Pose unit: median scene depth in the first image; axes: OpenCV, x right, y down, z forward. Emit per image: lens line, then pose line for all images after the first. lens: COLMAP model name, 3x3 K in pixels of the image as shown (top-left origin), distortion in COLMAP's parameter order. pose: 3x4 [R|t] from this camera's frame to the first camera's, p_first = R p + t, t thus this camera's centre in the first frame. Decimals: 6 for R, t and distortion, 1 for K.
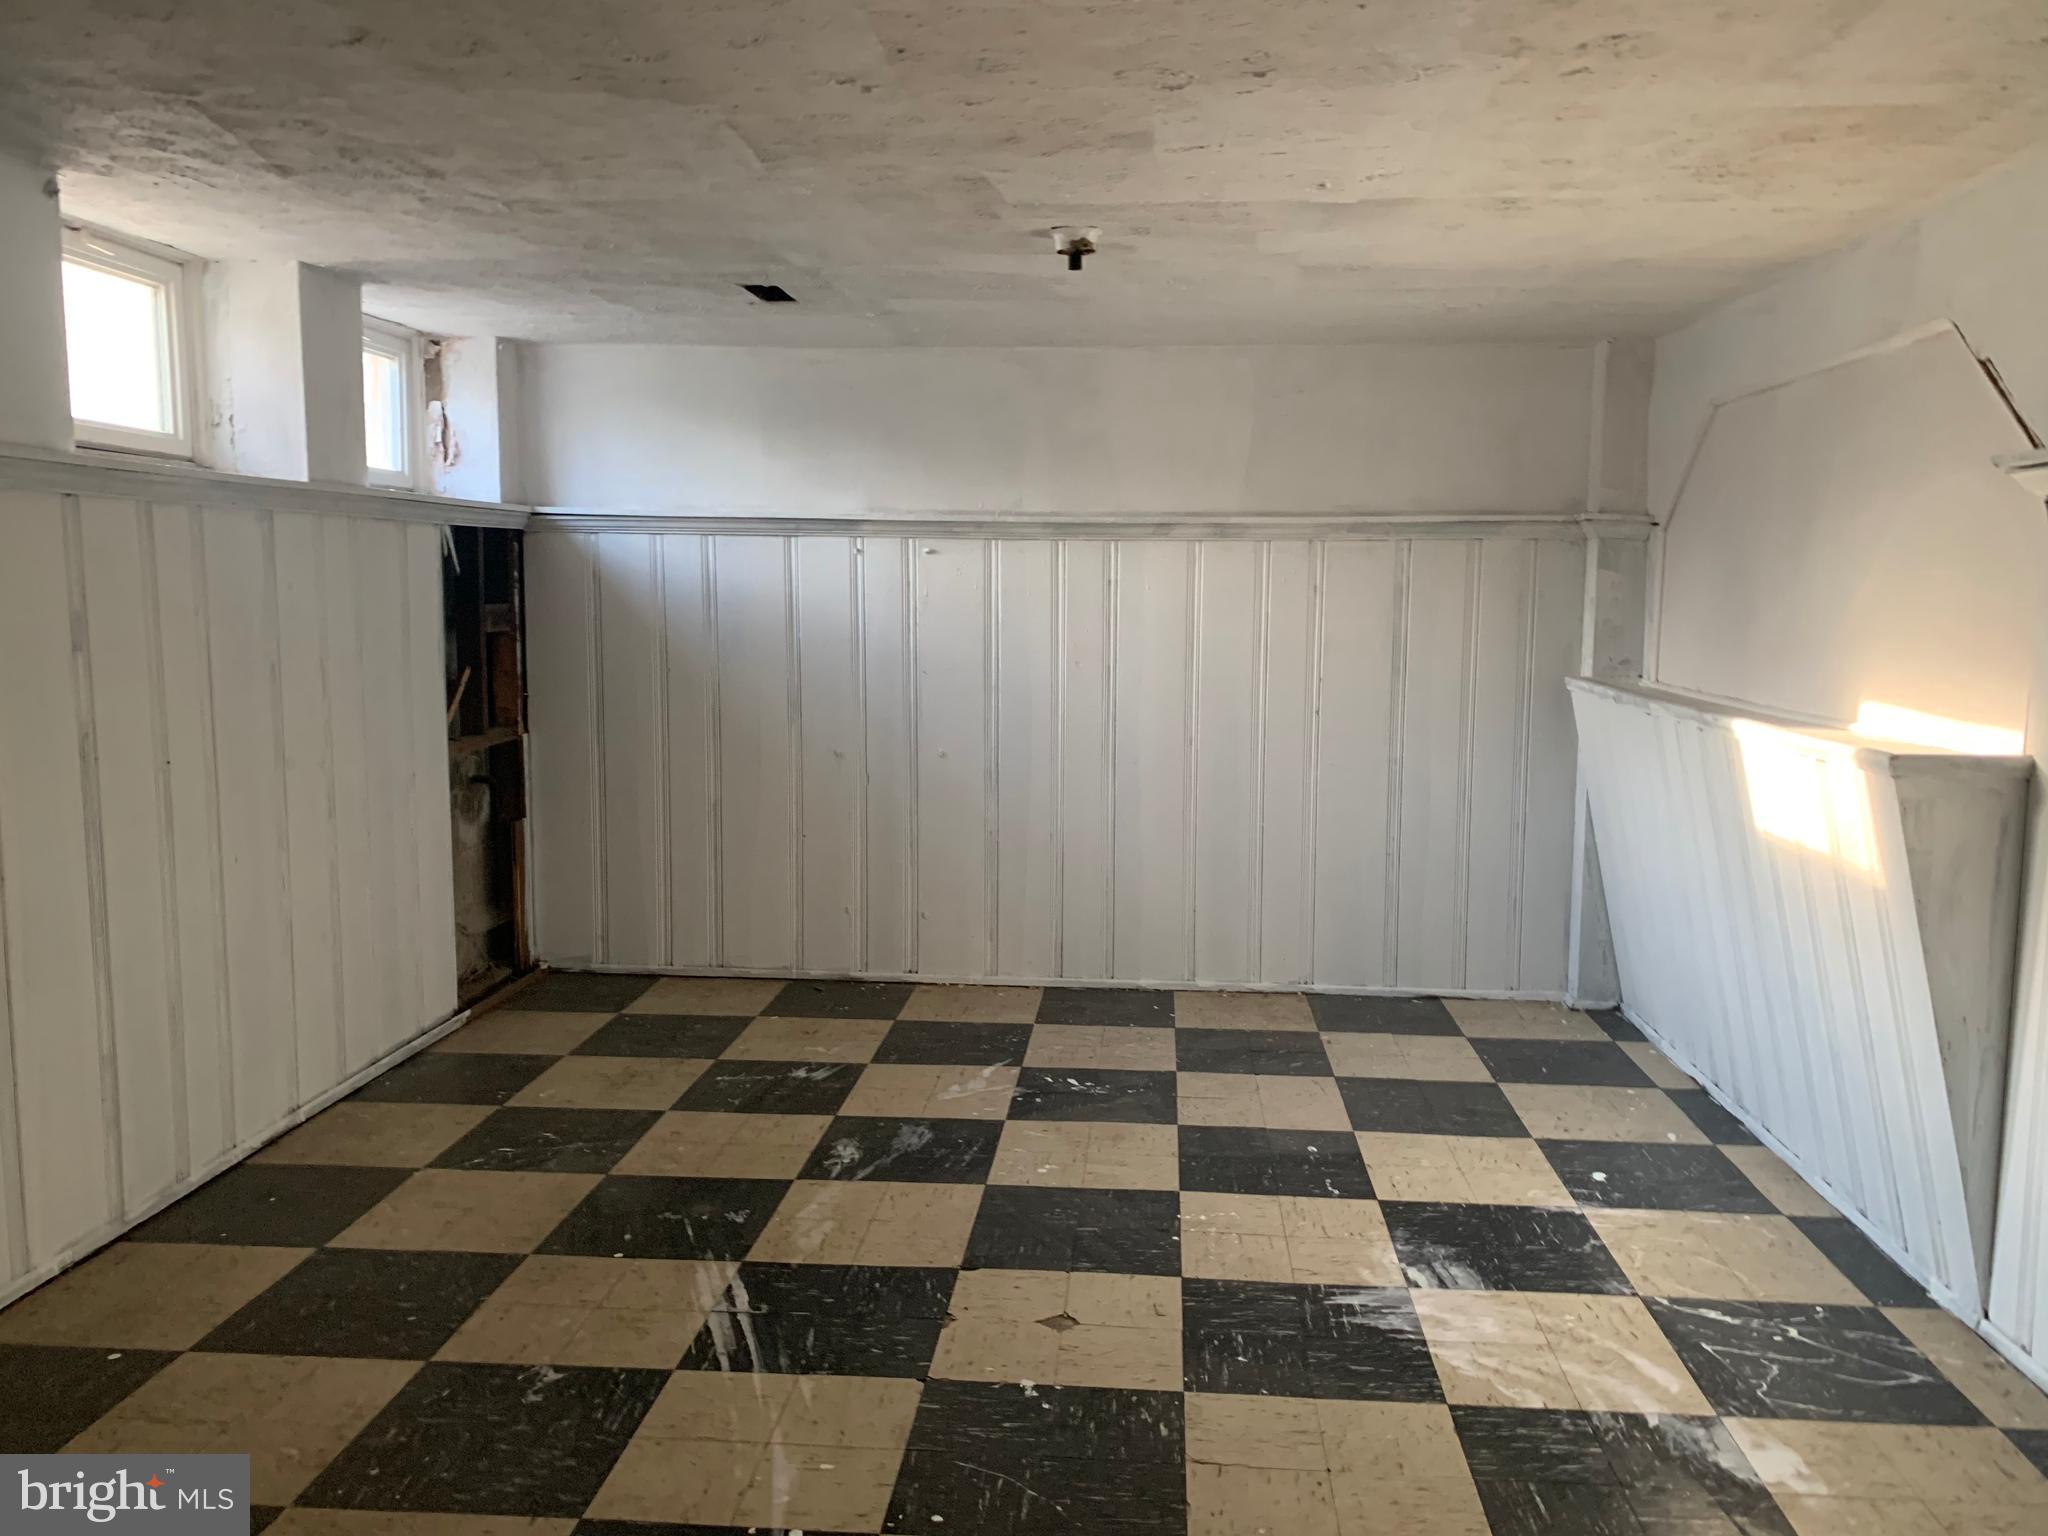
lens RADIAL K [[1566.3, 0, 1020.0], [0, 1566.3, 765.2], [0, 0, 1]] dist [0.050181, -0.058768]
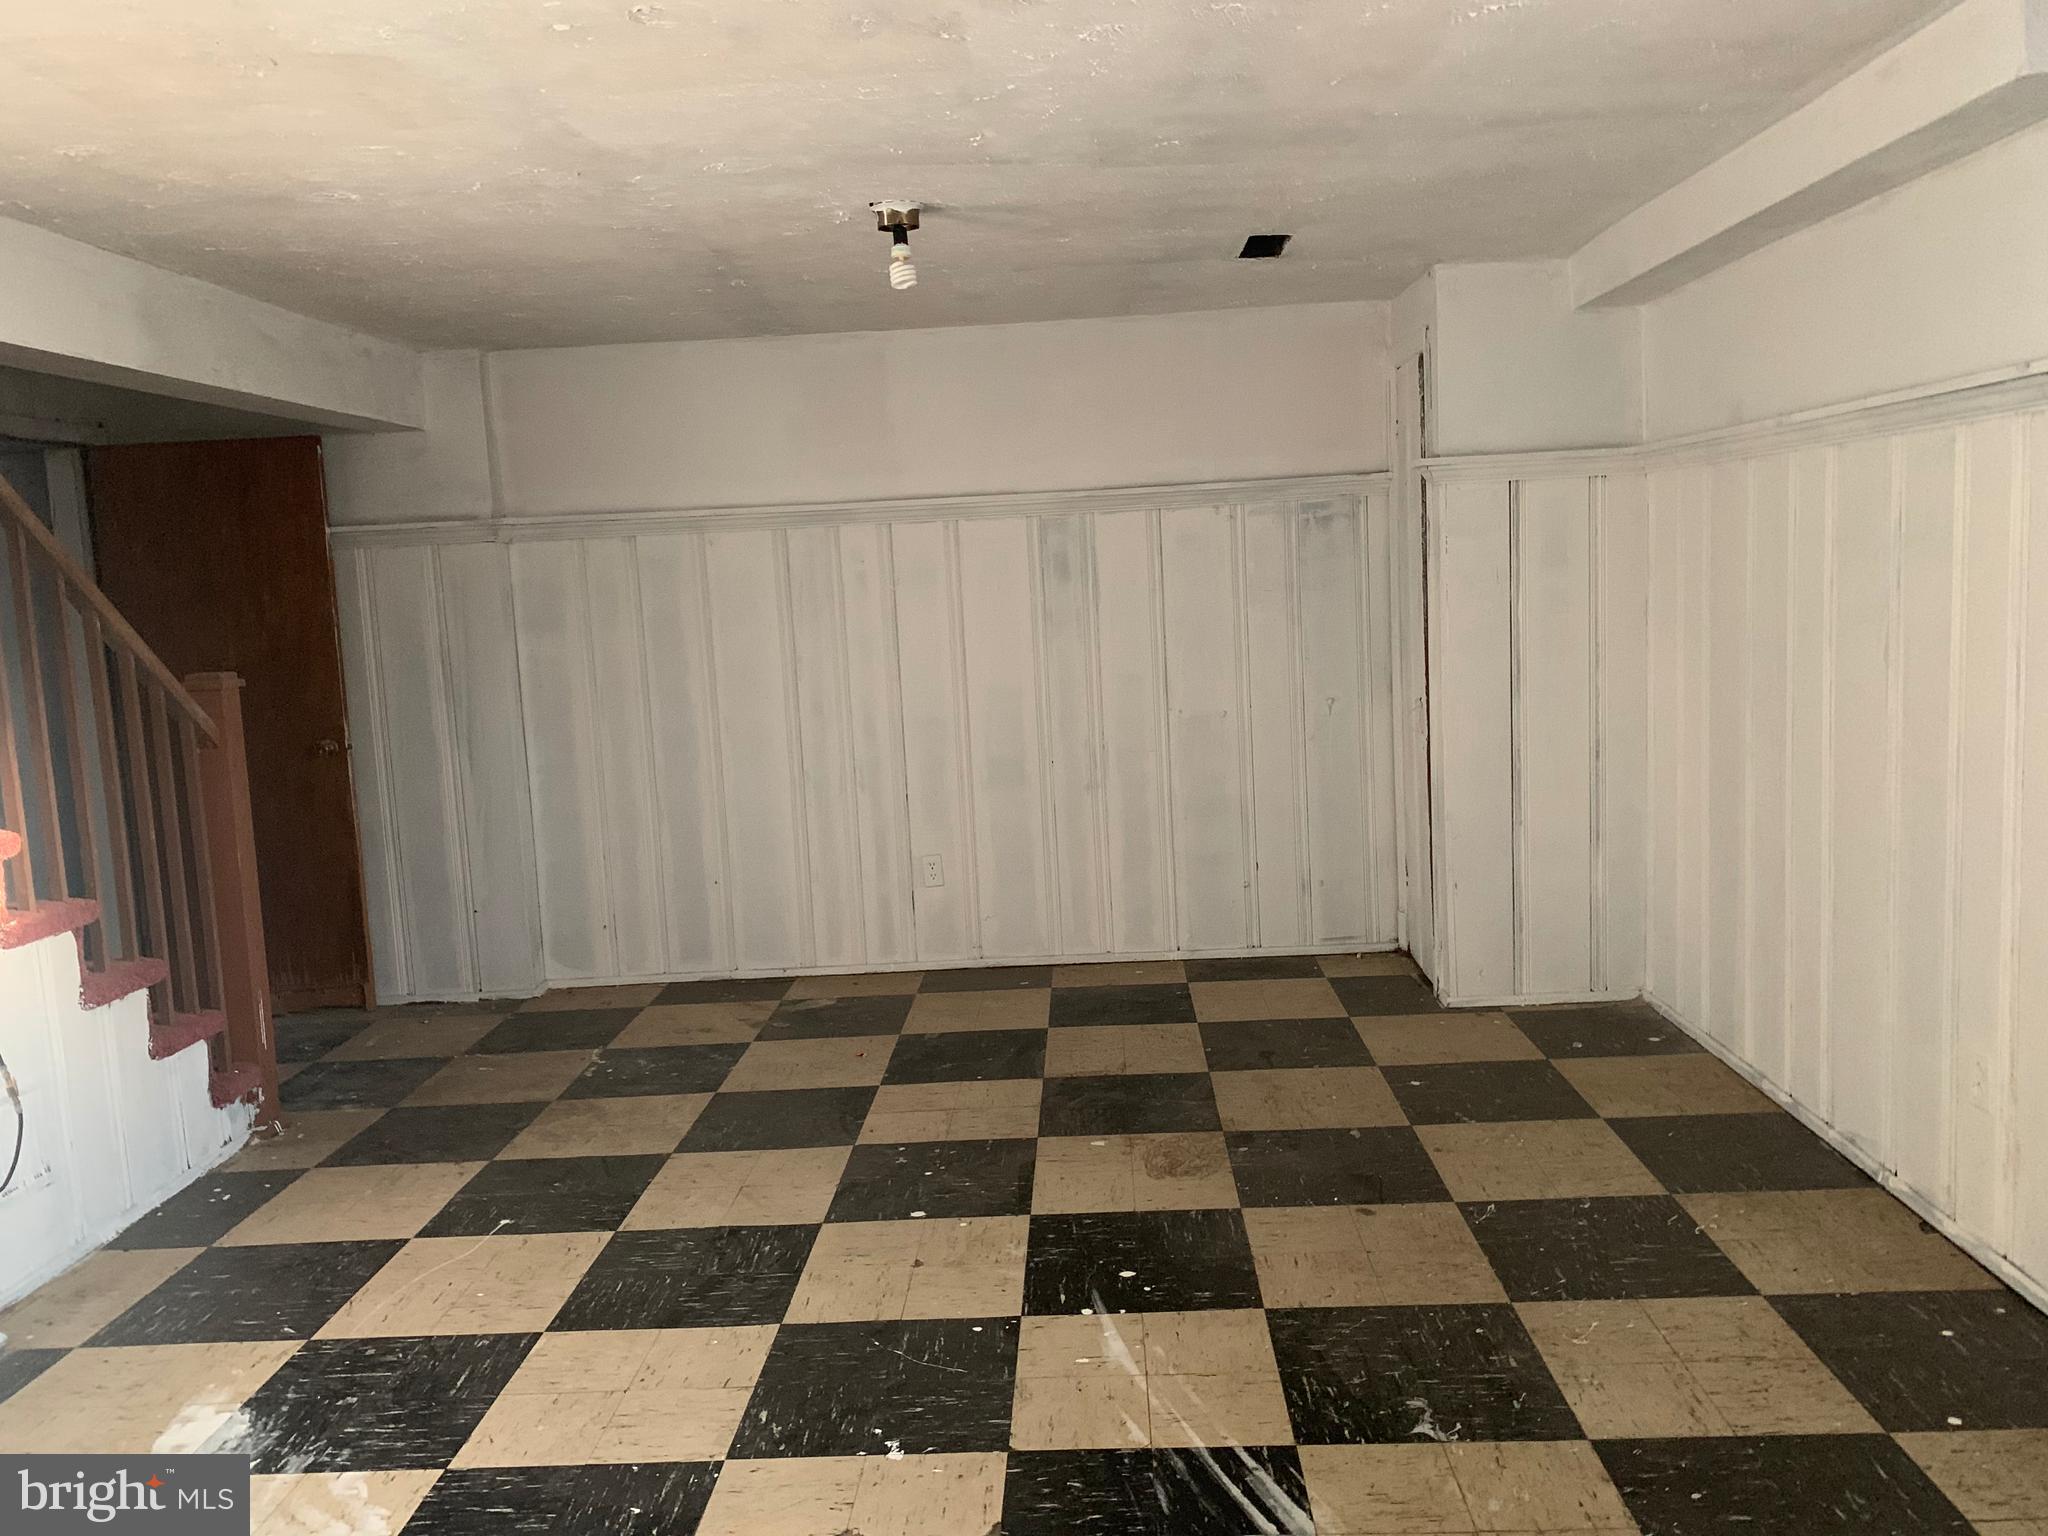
lens RADIAL K [[1566.3, 0, 1037.1], [0, 1566.3, 755.8], [0, 0, 1]] dist [0.050181, -0.058768]
pose [[-0.997272, 0.050599, -0.053751, -0.046631], [0.036826, 0.972066, 0.231801, -0.199451], [0.063978, 0.229189, -0.971277, 1.749768]]
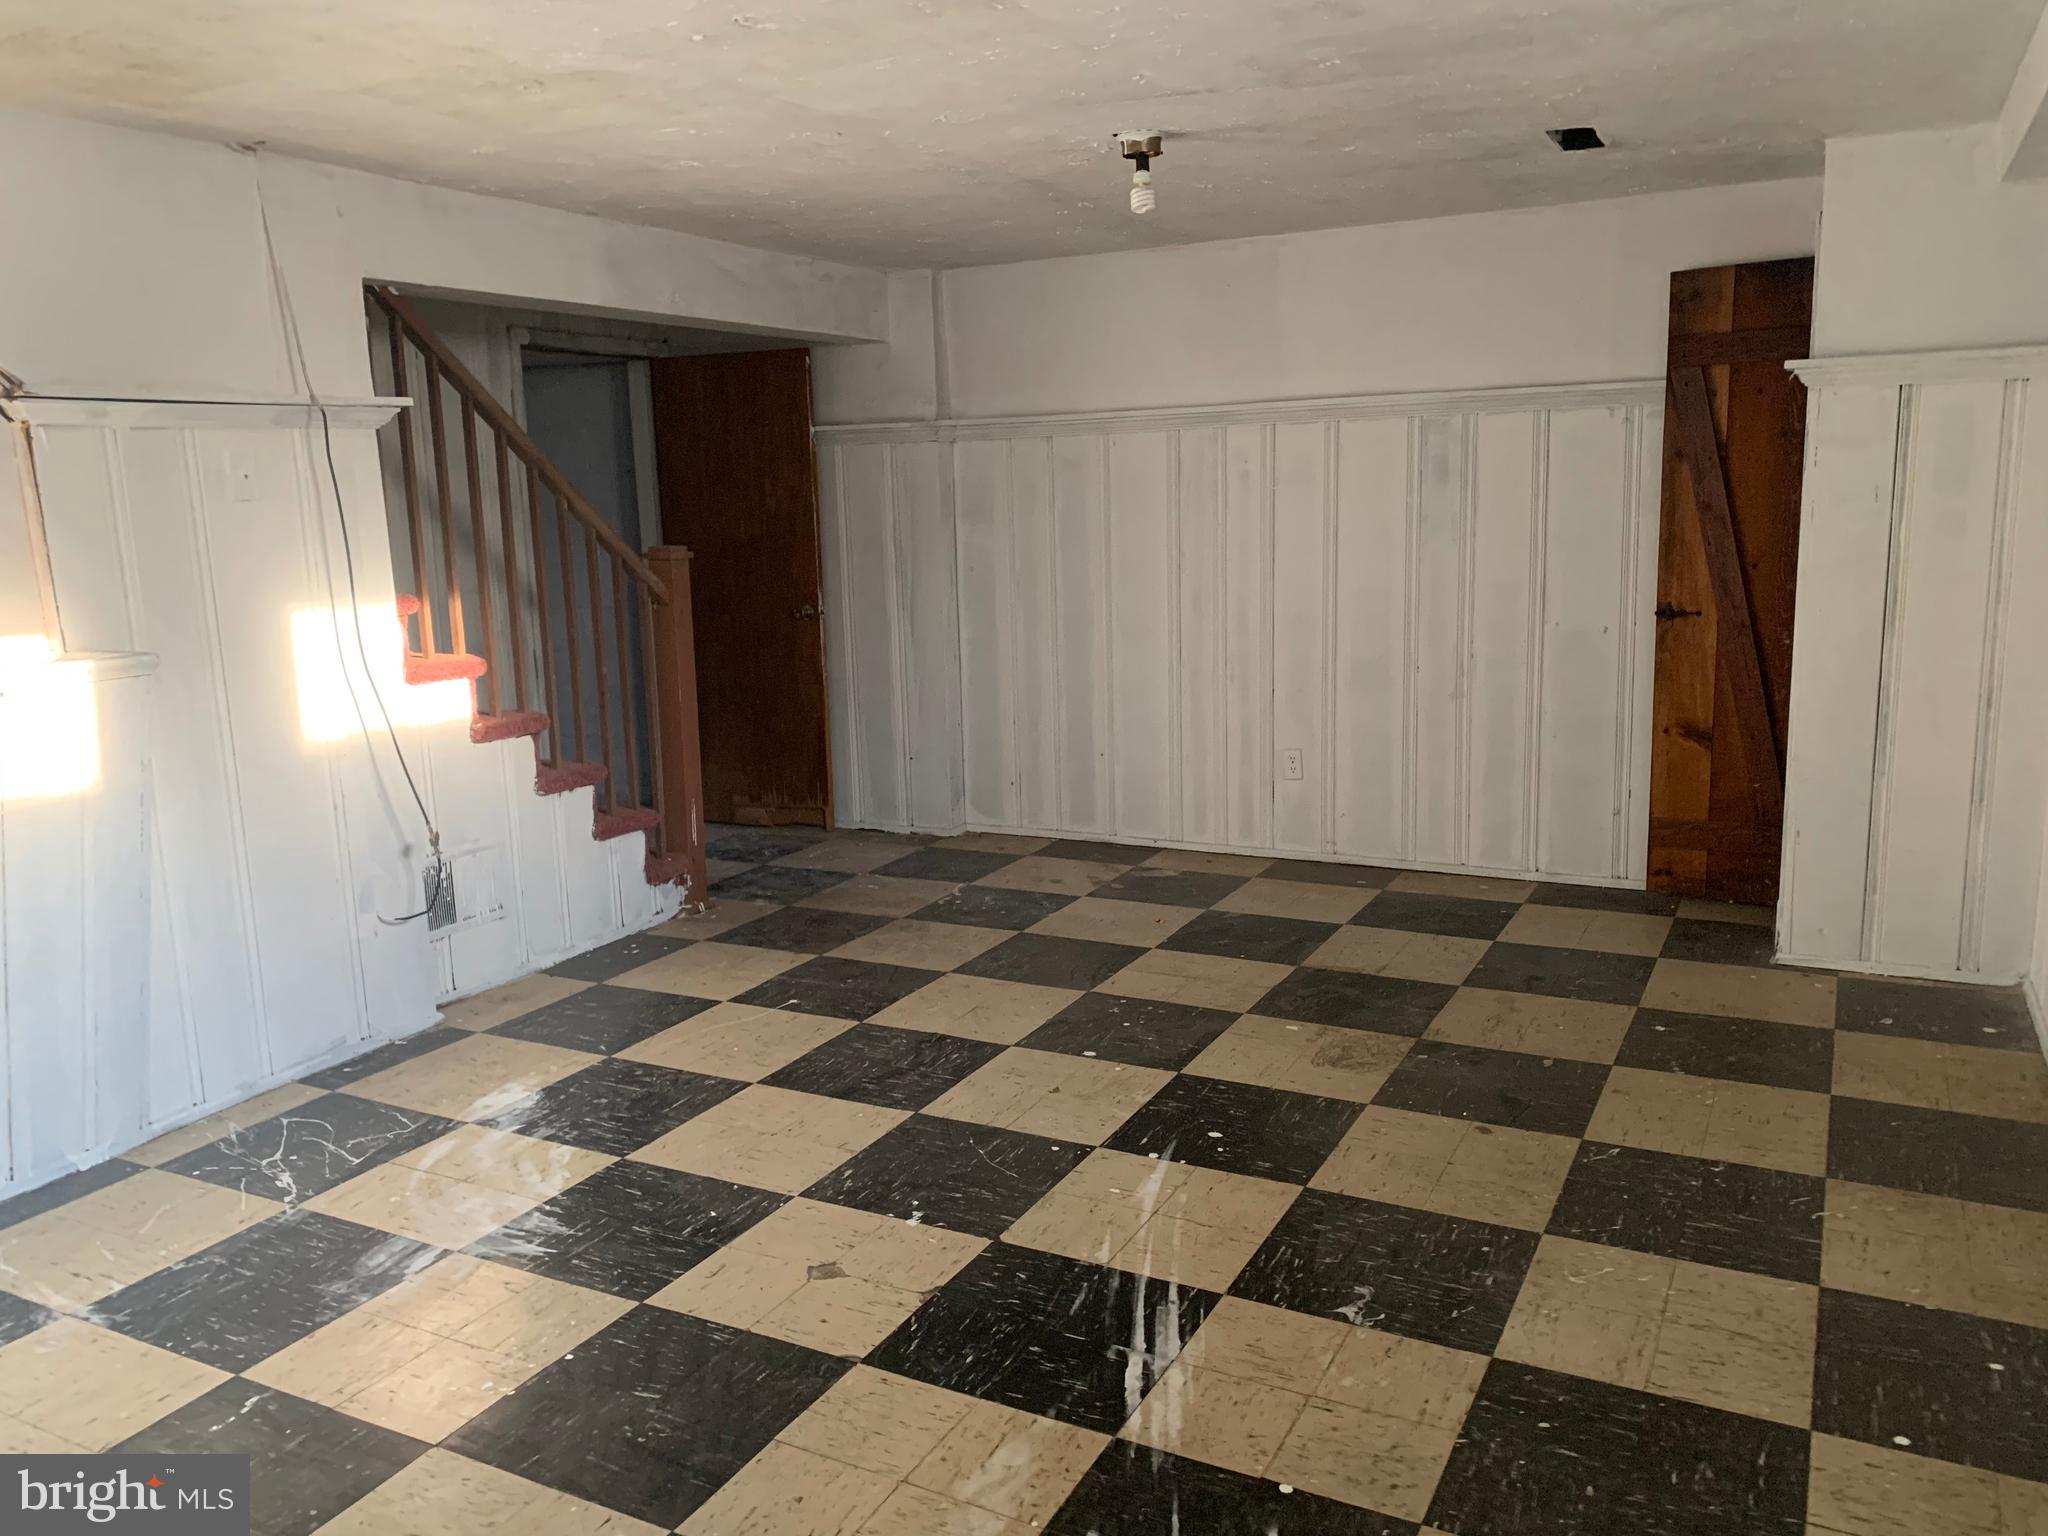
lens RADIAL K [[1566.3, 0, 1035.4], [0, 1566.3, 757.7], [0, 0, 1]] dist [0.050181, -0.058768]
pose [[-0.925236, -0.044895, 0.376725, -0.459531], [0.067366, 0.957754, 0.279587, -0.210832], [-0.373362, 0.284063, -0.883124, 1.796878]]
